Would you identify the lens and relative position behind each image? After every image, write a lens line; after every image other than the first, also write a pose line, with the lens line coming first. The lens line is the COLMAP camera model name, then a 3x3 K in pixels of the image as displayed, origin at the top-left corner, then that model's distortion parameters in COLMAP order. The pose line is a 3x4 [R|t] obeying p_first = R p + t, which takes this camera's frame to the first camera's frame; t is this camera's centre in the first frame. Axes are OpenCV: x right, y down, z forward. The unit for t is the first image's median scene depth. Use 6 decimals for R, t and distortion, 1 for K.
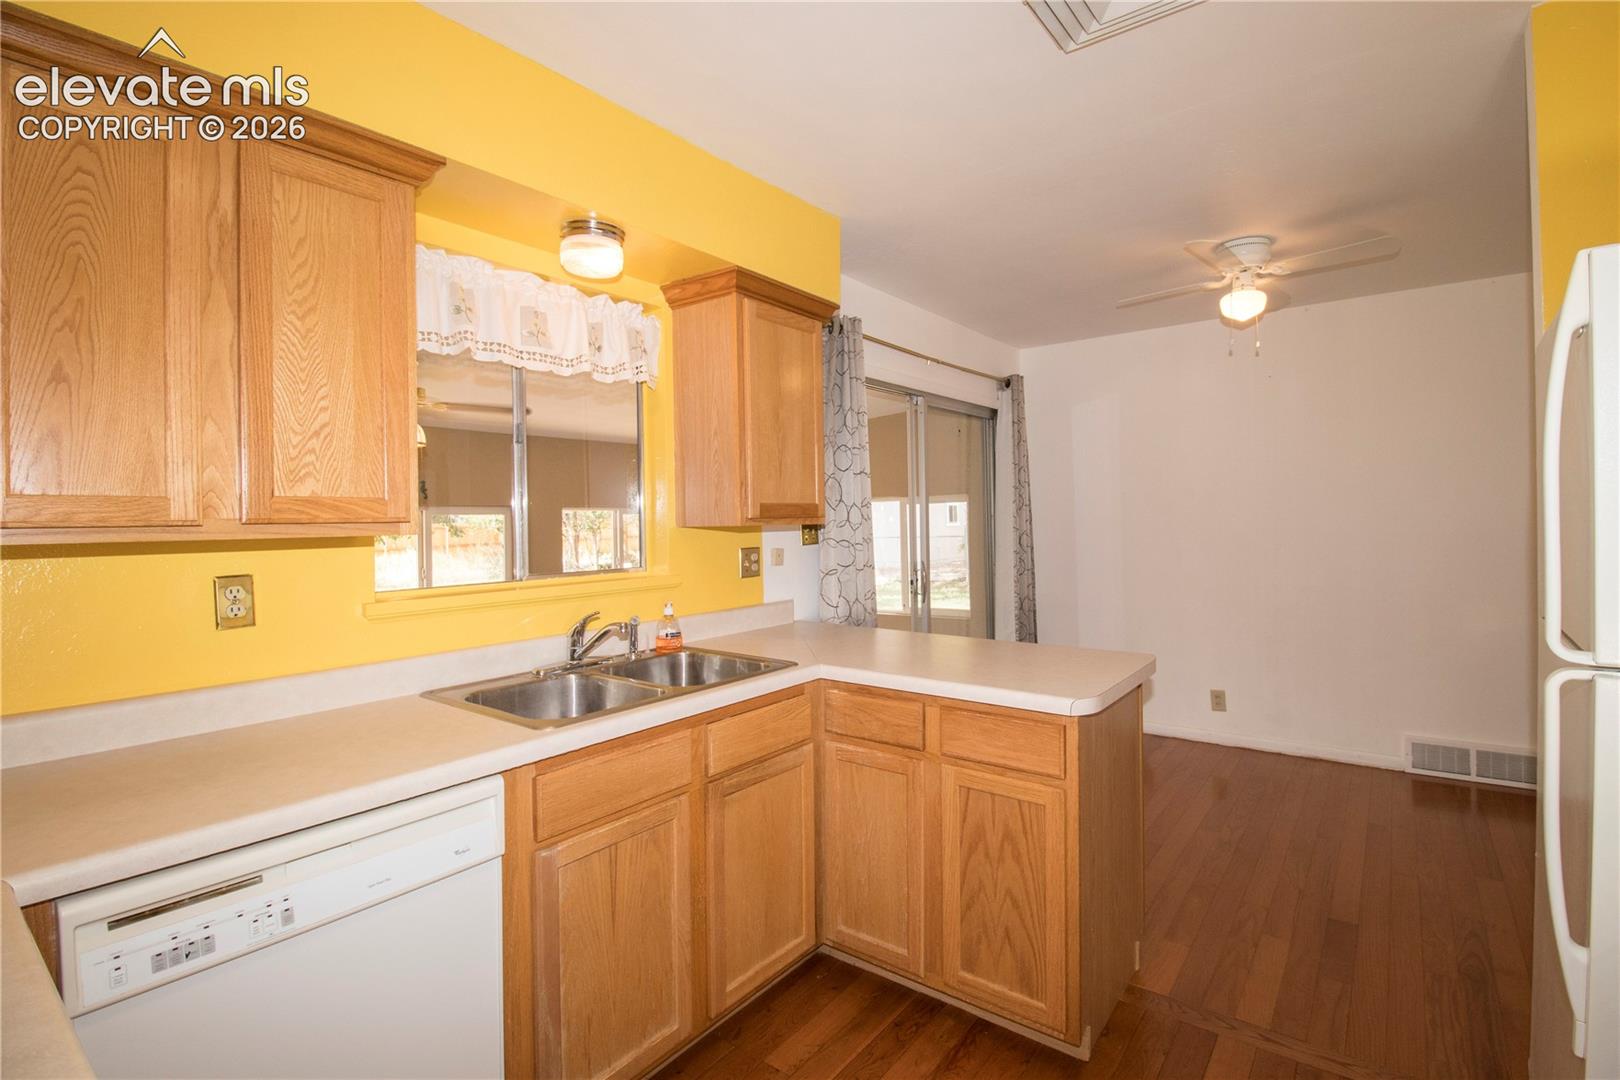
lens RADIAL K [[752.4, 0, 831.6], [0, 752.4, 521.3], [0, 0, 1]] dist [0.002157, -0.014216]
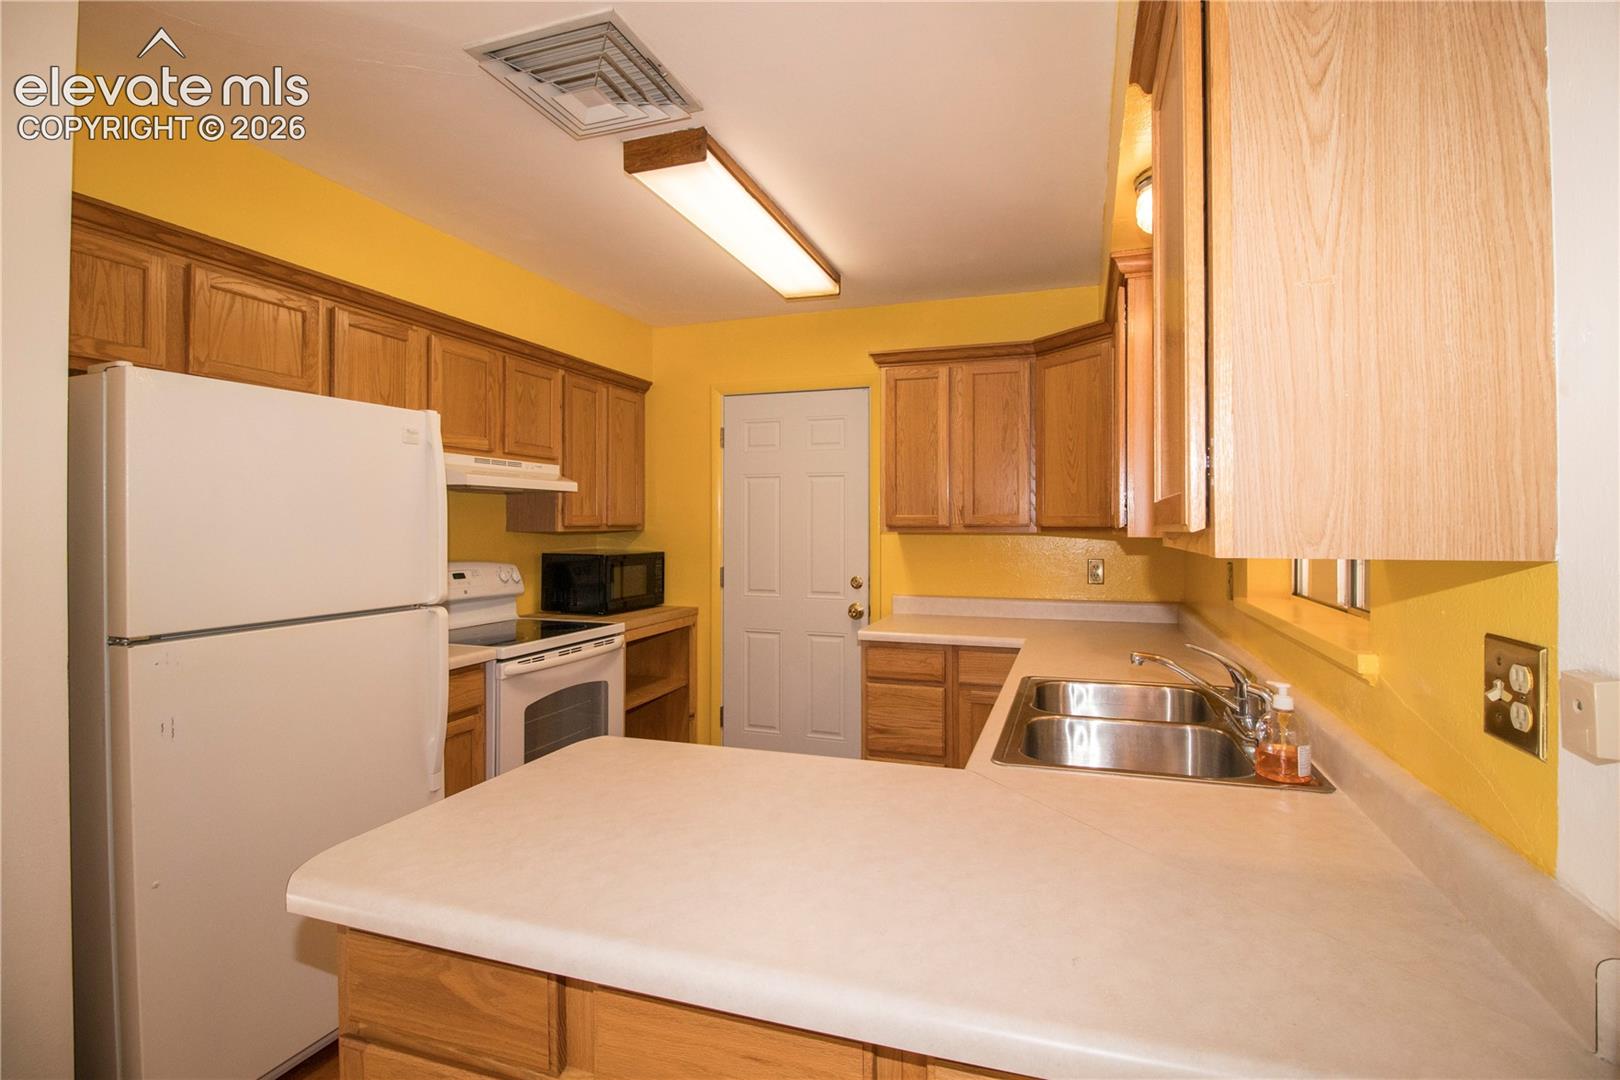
lens RADIAL K [[752.4, 0, 831.6], [0, 752.4, 521.3], [0, 0, 1]] dist [0.002157, -0.014216]
pose [[-0.944741, 0.017357, -0.327358, 0.218769], [0.016032, 0.999849, 0.006745, -0.014978], [0.327426, 0.001124, -0.944876, 1.165880]]
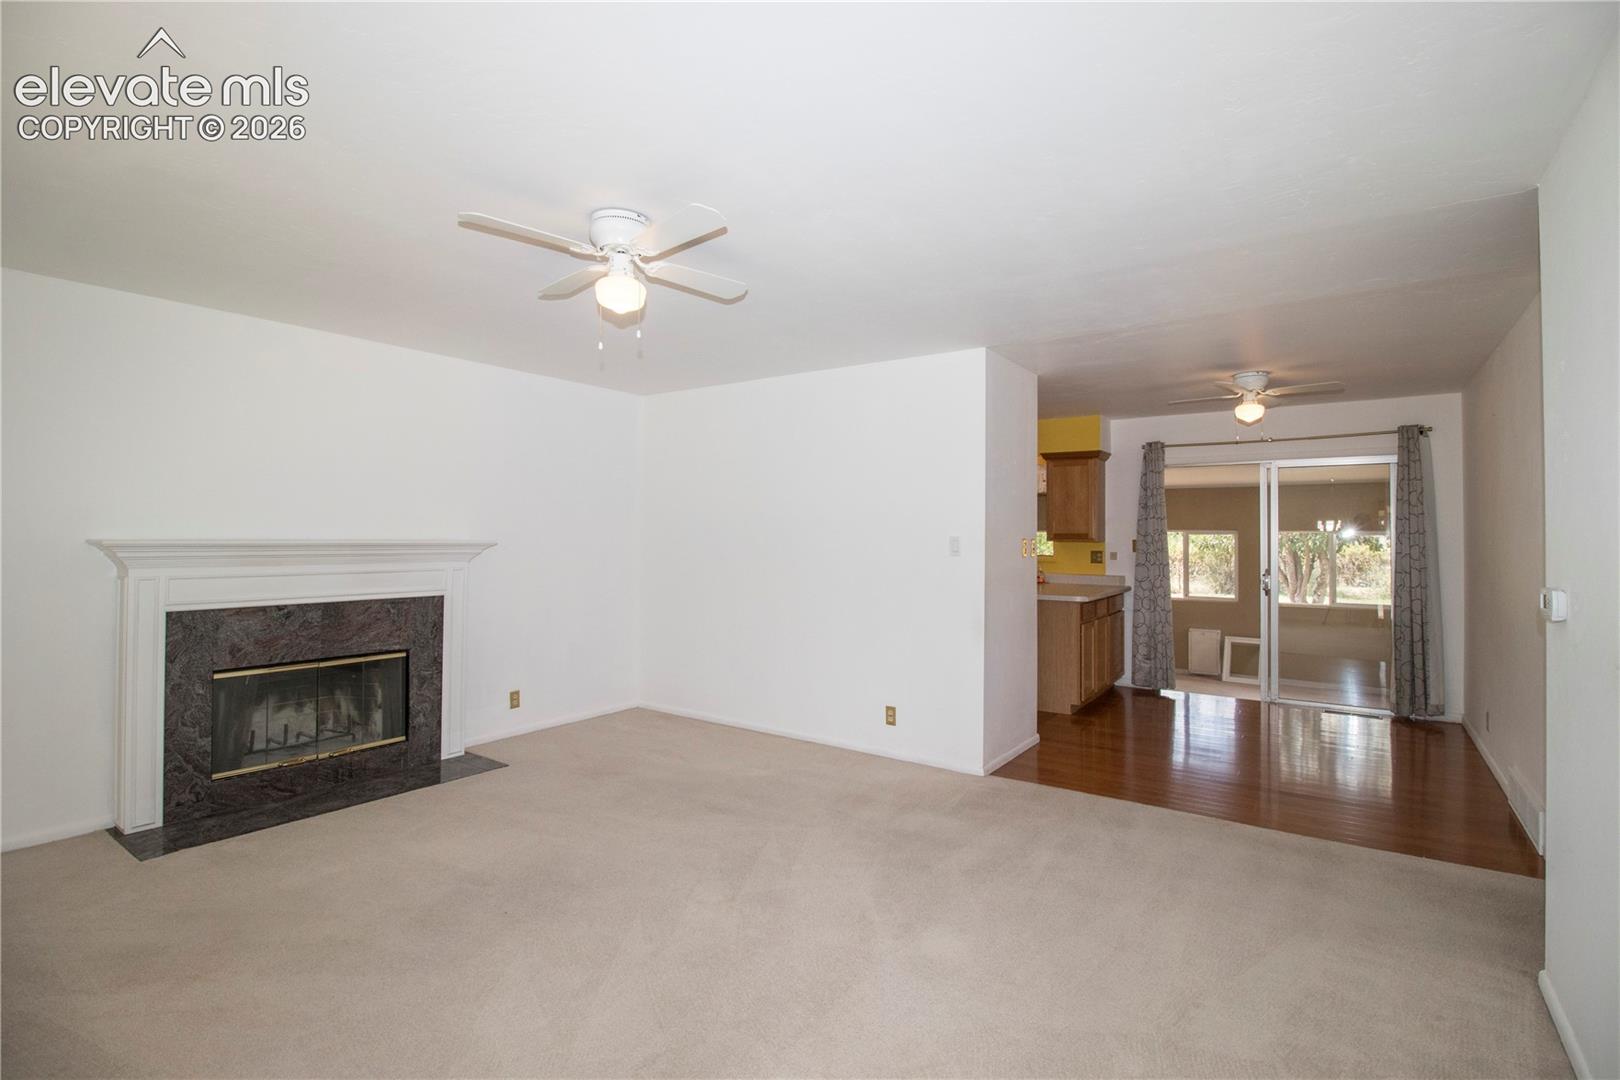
lens RADIAL K [[752.4, 0, 831.6], [0, 752.4, 521.3], [0, 0, 1]] dist [0.002157, -0.014216]
pose [[0.047654, -0.001485, -0.998863, 2.249804], [-0.012531, 0.999919, -0.002084, -0.044414], [0.998785, 0.012616, 0.047631, 0.027963]]
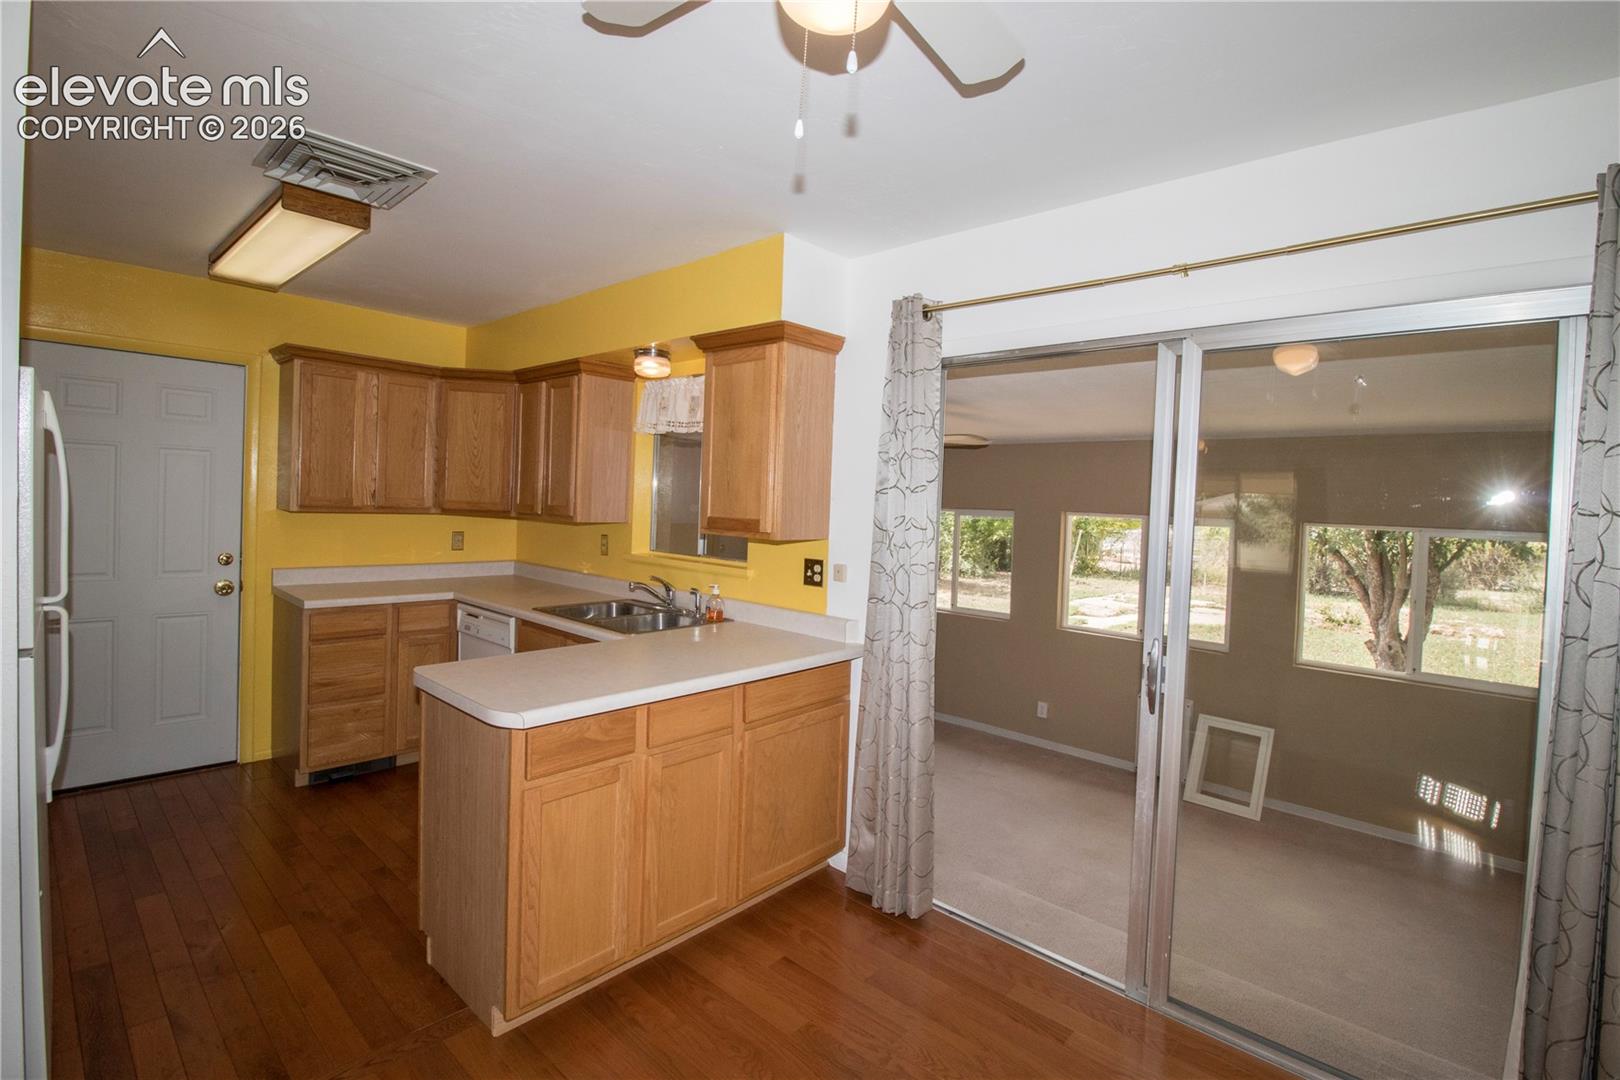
lens RADIAL K [[752.4, 0, 831.6], [0, 752.4, 521.3], [0, 0, 1]] dist [0.002157, -0.014216]
pose [[-0.080490, 0.042870, -0.995833, 0.953333], [-0.042395, 0.998023, 0.046391, -0.069748], [0.995853, 0.045952, -0.078514, 1.094564]]
